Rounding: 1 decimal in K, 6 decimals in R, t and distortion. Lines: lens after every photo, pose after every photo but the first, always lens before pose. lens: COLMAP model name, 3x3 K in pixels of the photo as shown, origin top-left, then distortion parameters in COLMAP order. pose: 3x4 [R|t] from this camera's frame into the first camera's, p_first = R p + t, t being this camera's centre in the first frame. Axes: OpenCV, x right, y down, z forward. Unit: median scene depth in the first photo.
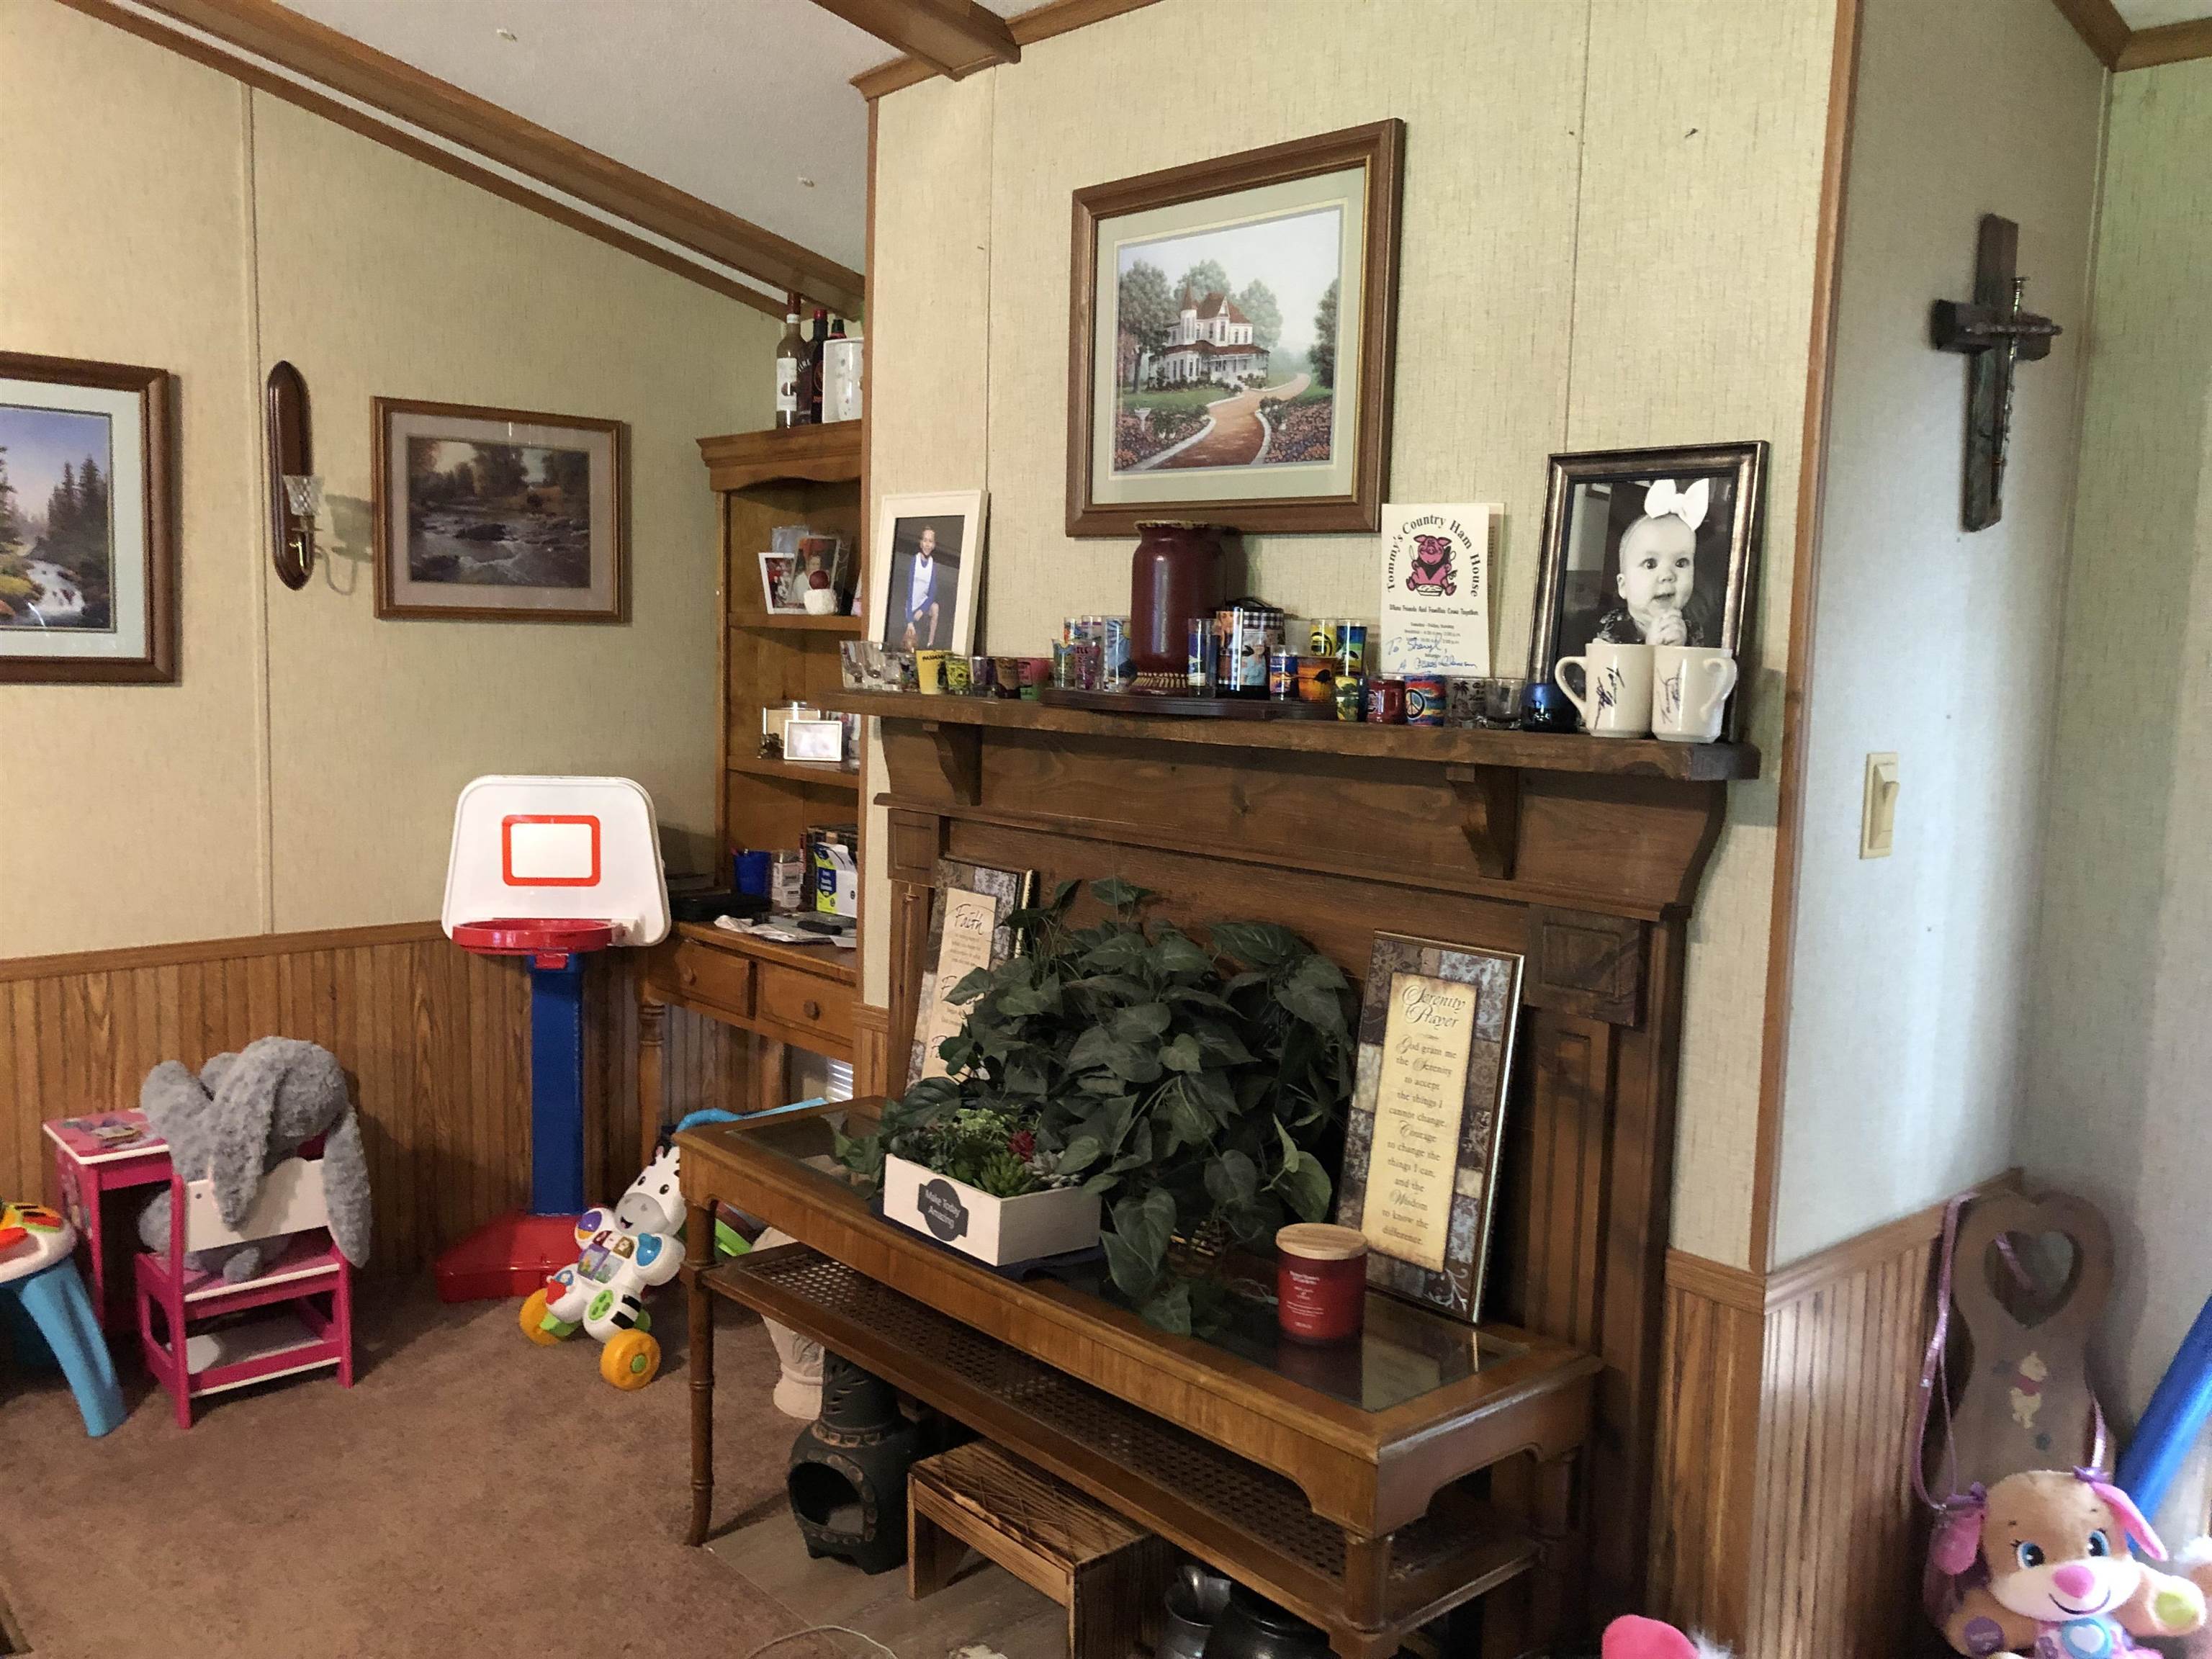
lens RADIAL K [[1828.7, 0, 1106.0], [0, 1828.7, 829.5], [0, 0, 1]] dist [0.040879, -0.012272]
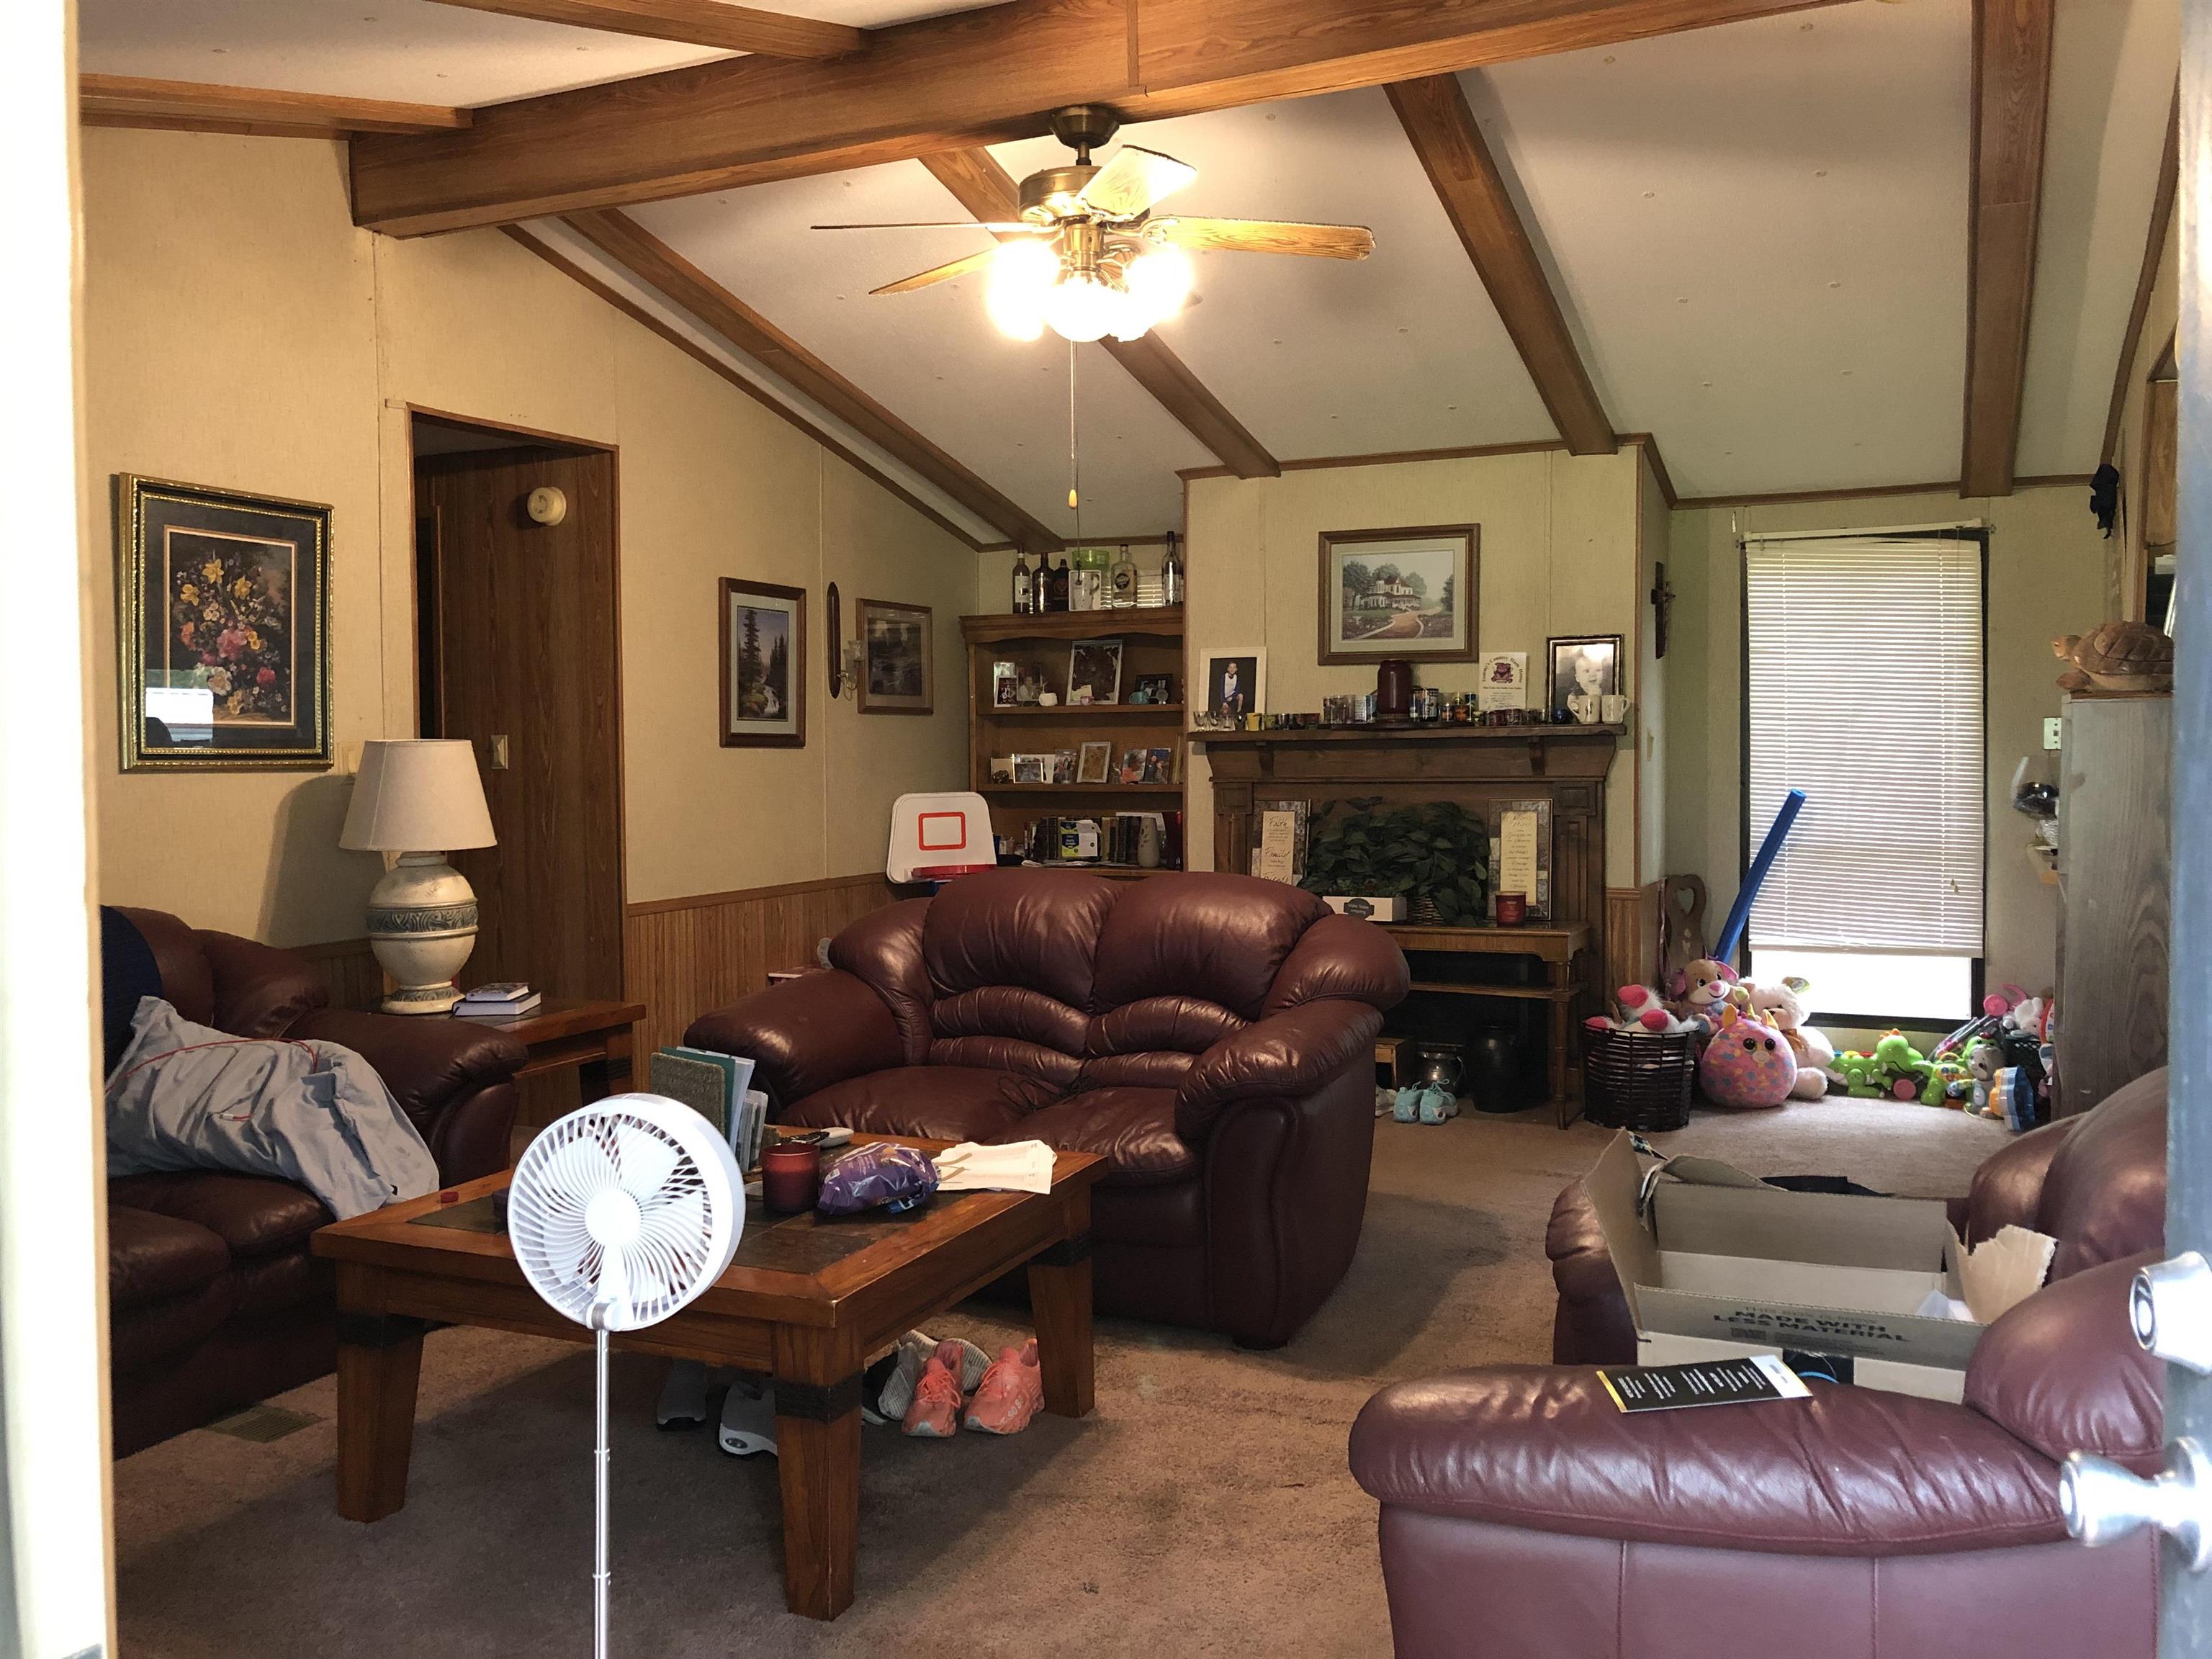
lens RADIAL K [[1798.6, 0, 1106.0], [0, 1798.6, 829.5], [0, 0, 1]] dist [0.143540, -0.001300]
pose [[0.920779, -0.049871, 0.386884, -1.123439], [0.073678, 0.996177, -0.046941, 0.142508], [-0.383064, 0.071727, 0.920933, -1.031289]]
